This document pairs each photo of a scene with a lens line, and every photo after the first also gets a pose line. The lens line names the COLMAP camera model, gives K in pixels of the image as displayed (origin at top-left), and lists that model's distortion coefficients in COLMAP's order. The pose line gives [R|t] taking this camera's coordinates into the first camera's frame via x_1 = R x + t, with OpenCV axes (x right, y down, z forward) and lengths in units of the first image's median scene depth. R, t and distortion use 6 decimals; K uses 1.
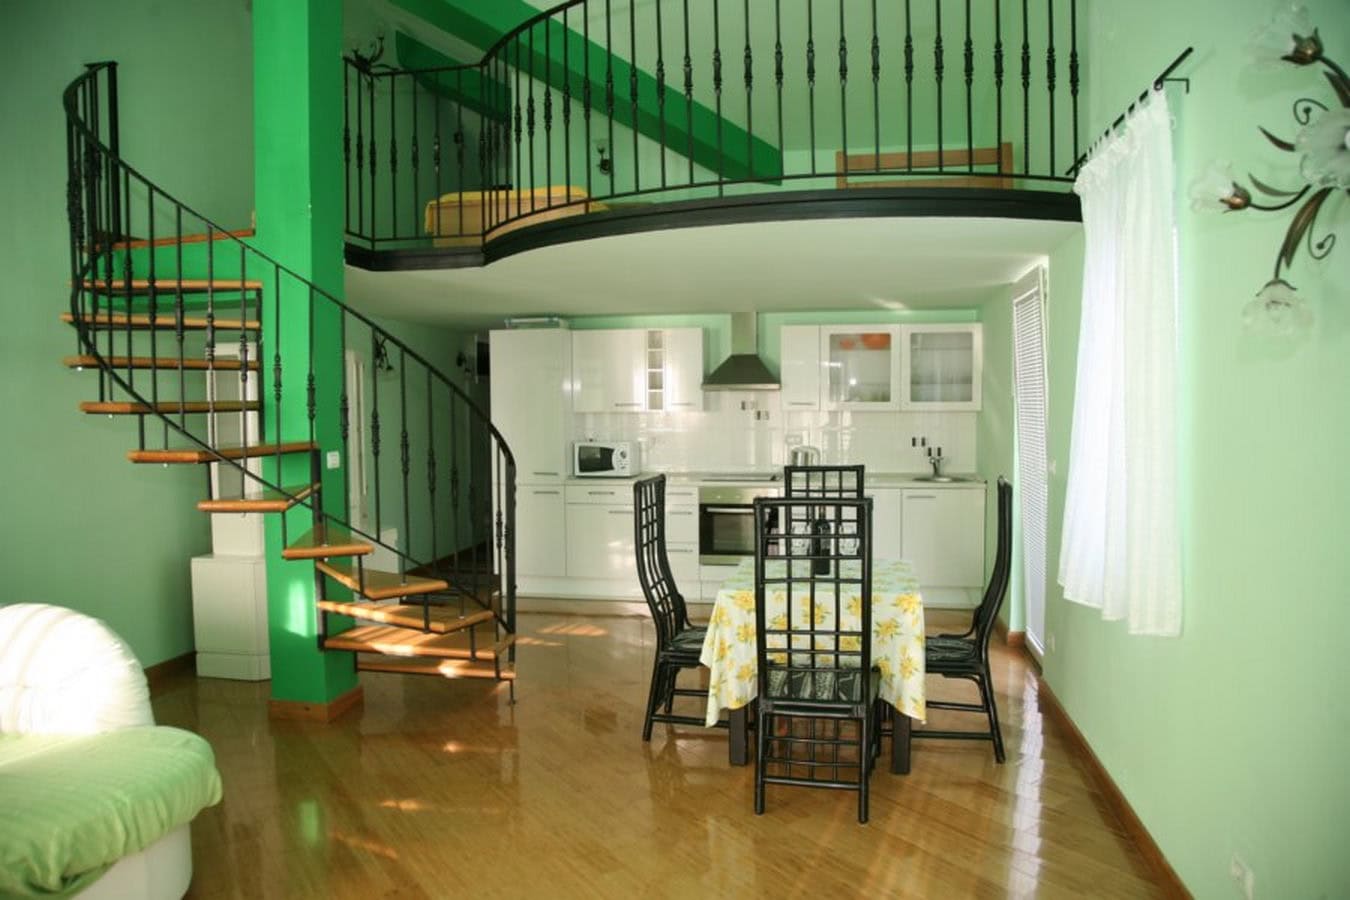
lens RADIAL K [[914.3, 0, 675.0], [0, 914.3, 450.0], [0, 0, 1]] dist [-0.089796, 0.000852]
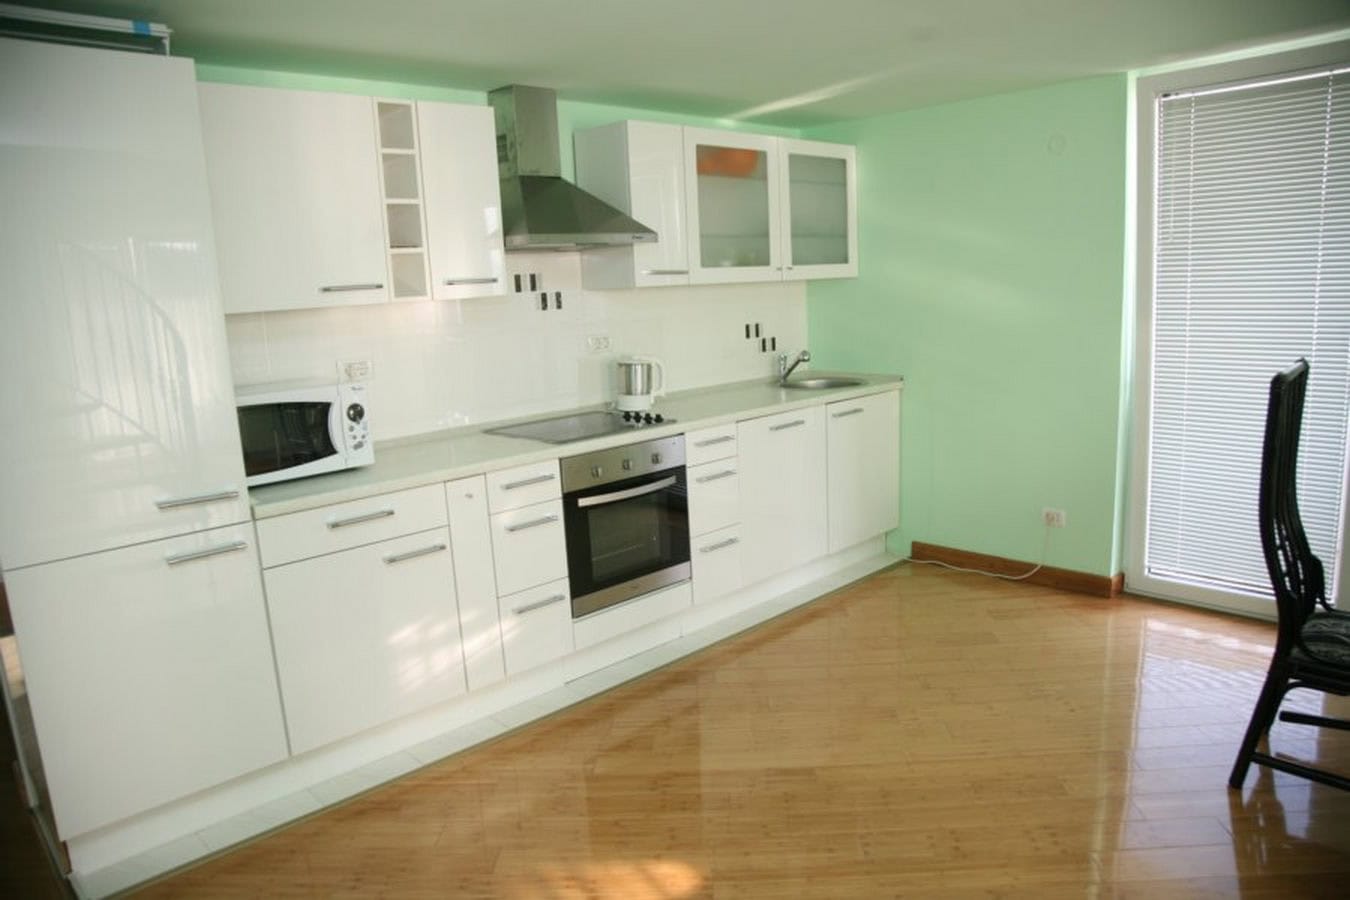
lens RADIAL K [[914.3, 0, 675.0], [0, 914.3, 450.0], [0, 0, 1]] dist [-0.089796, 0.000852]
pose [[0.582319, -0.168789, 0.795245, -0.304115], [0.081593, 0.985404, 0.149404, -0.027575], [-0.808856, -0.022115, 0.587591, 0.680396]]
